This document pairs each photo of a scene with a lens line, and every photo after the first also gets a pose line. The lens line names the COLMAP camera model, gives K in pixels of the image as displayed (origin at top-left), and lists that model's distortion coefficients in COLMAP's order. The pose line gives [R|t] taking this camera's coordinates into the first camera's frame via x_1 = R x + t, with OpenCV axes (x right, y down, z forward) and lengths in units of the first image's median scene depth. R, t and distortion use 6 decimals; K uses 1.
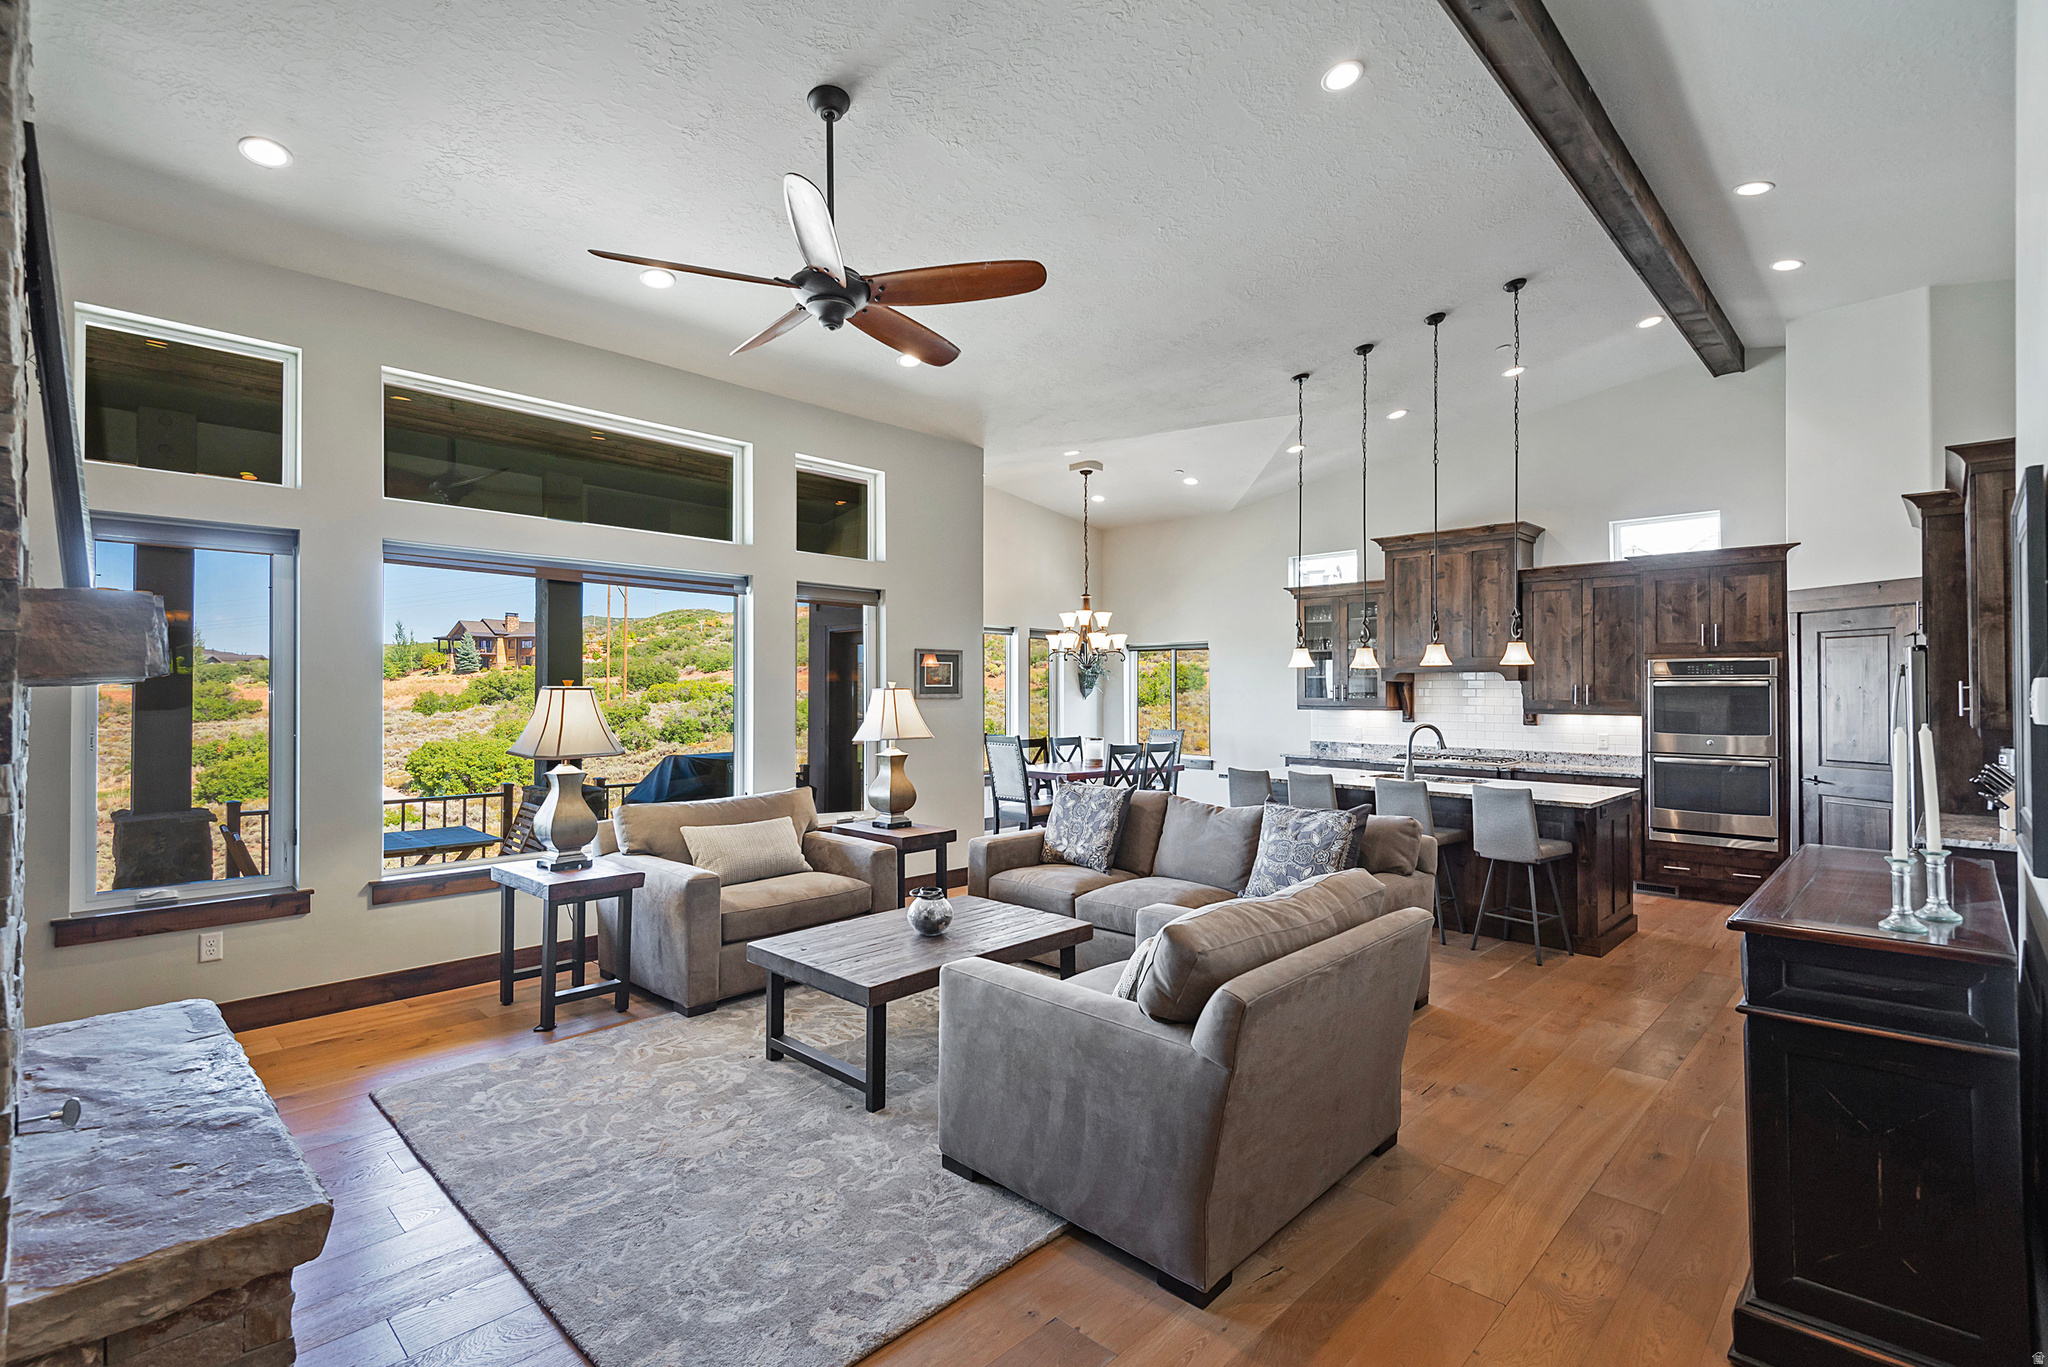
lens RADIAL K [[944.6, 0, 1024.8], [0, 944.6, 678.6], [0, 0, 1]] dist [0.049123, -0.023374]
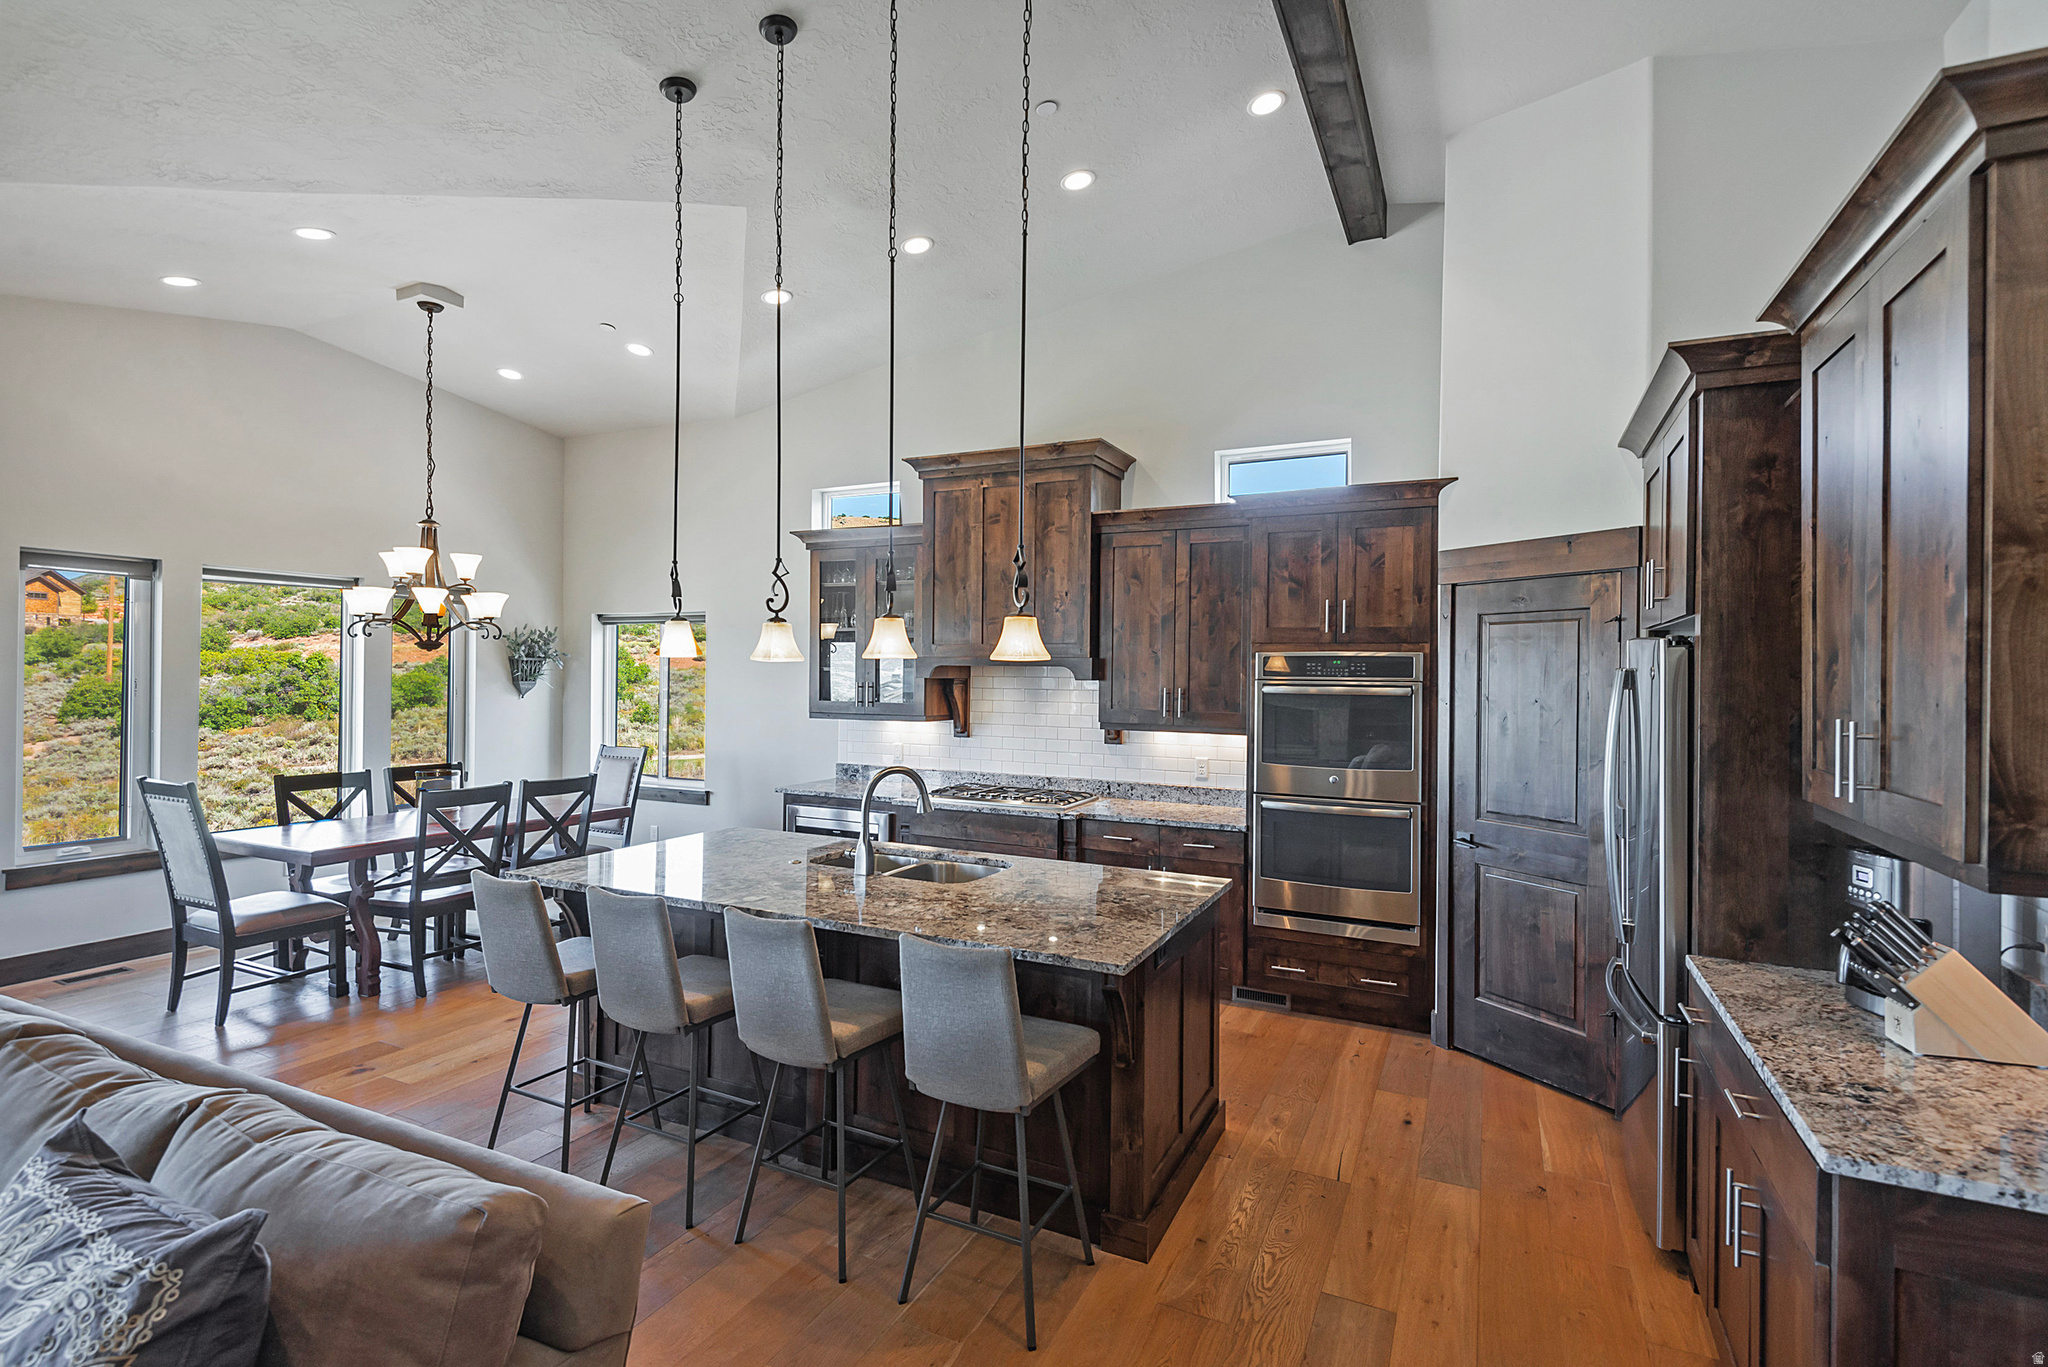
lens RADIAL K [[944.6, 0, 1024.8], [0, 944.6, 678.6], [0, 0, 1]] dist [0.049123, -0.023374]
pose [[0.949048, 0.005091, 0.315091, 0.261602], [-0.012180, 0.999715, 0.020535, -0.011672], [-0.314897, -0.023326, 0.948839, 0.386105]]
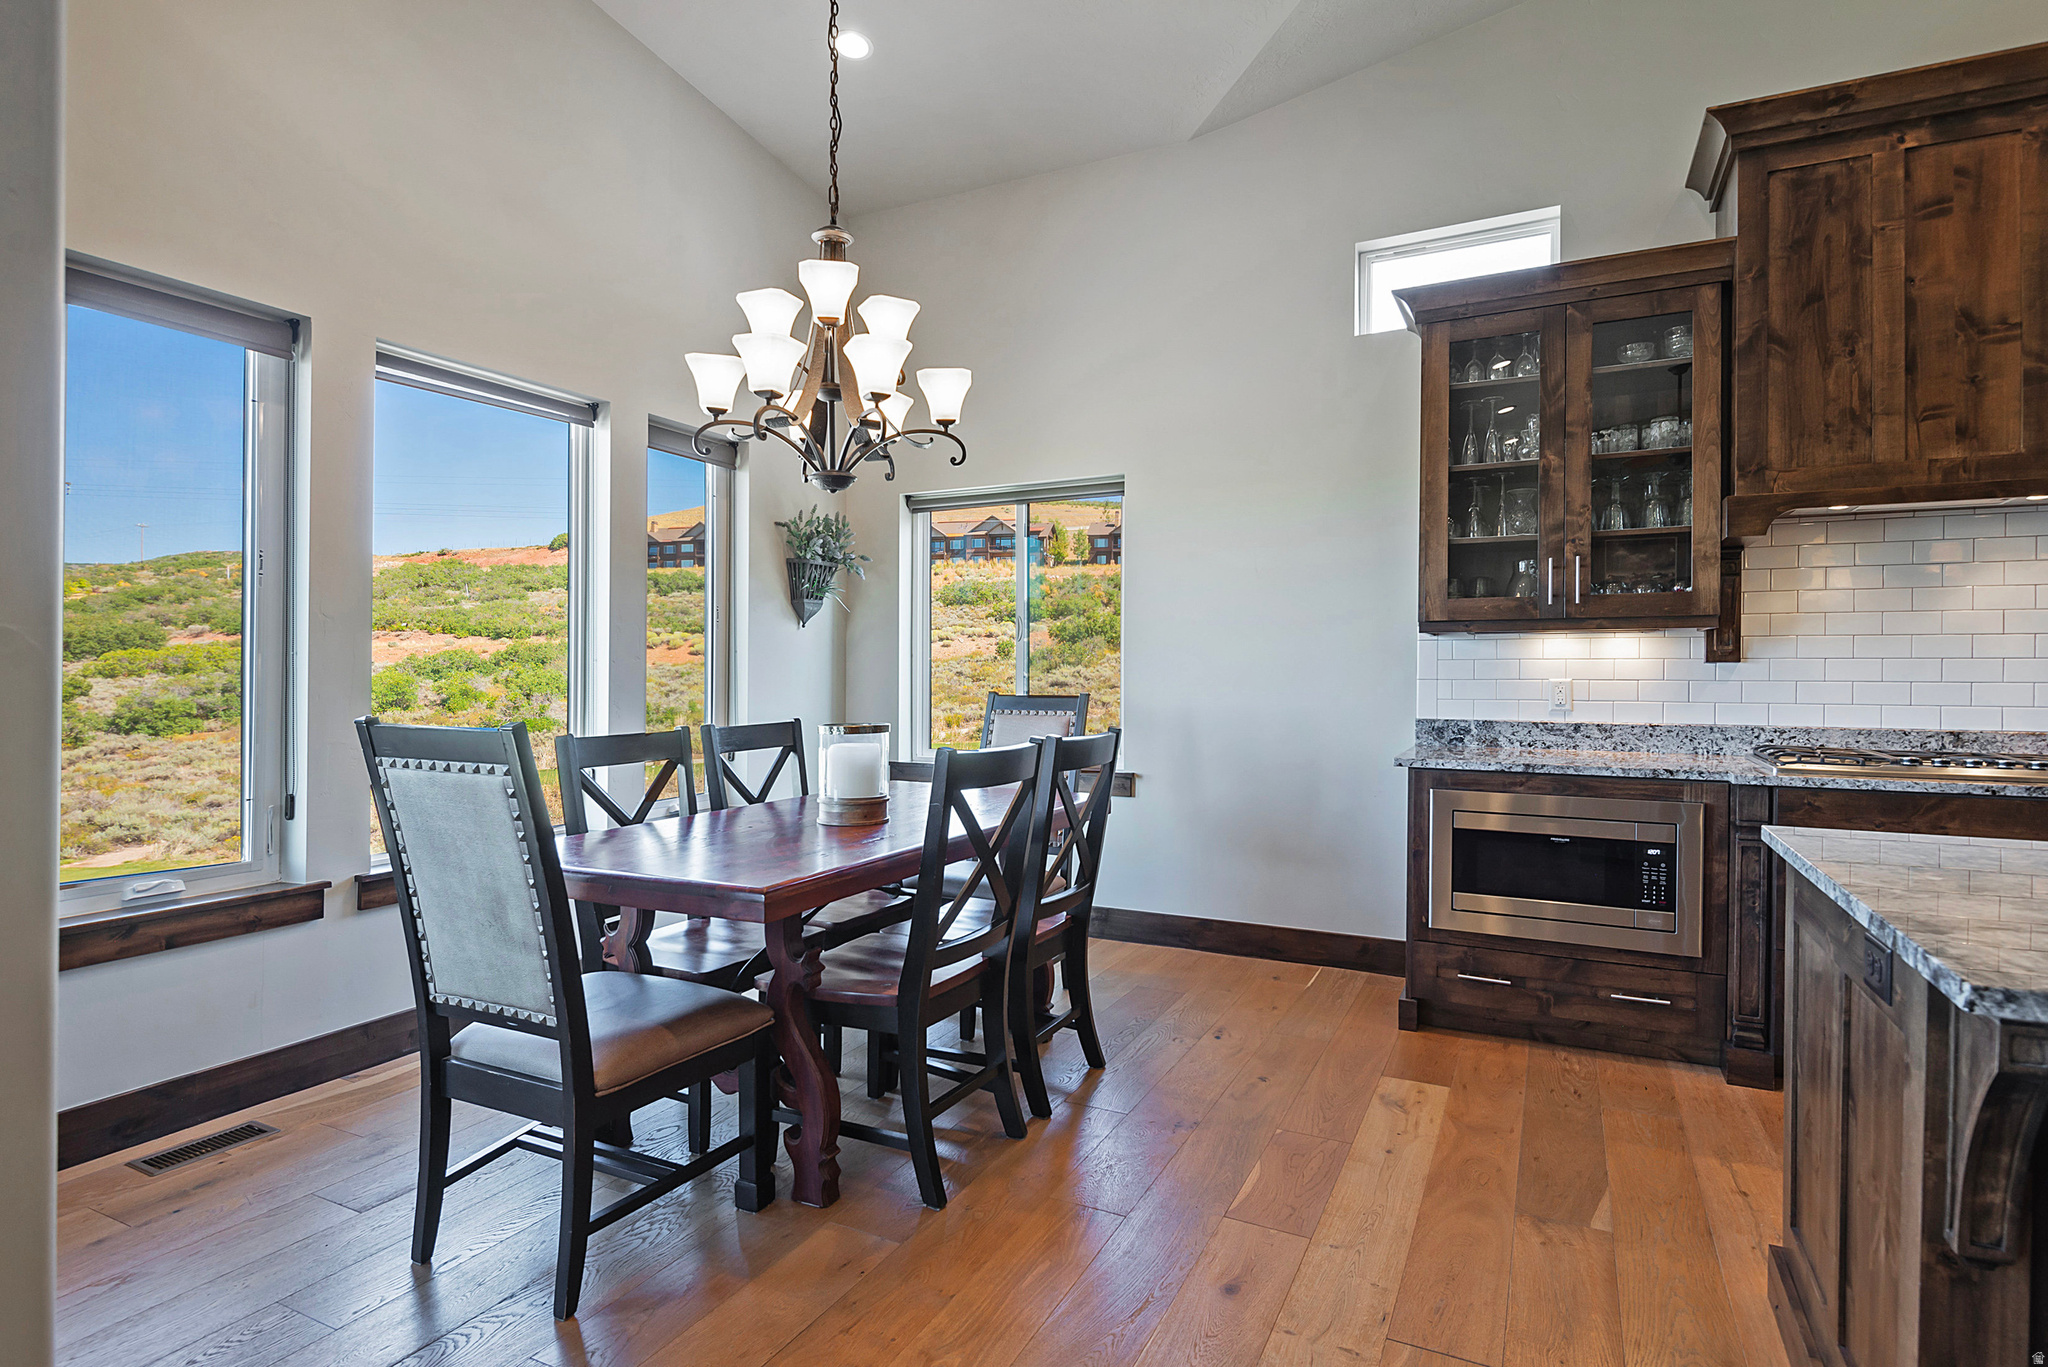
lens RADIAL K [[1081.3, 0, 1055.1], [0, 1081.3, 658.1], [0, 0, 1]] dist [-0.001297, -0.000363]
pose [[0.949962, -0.003448, 0.312346, 0.030285], [0.000405, 0.999952, 0.009808, 0.045848], [-0.312365, -0.009191, 0.949918, 0.774162]]
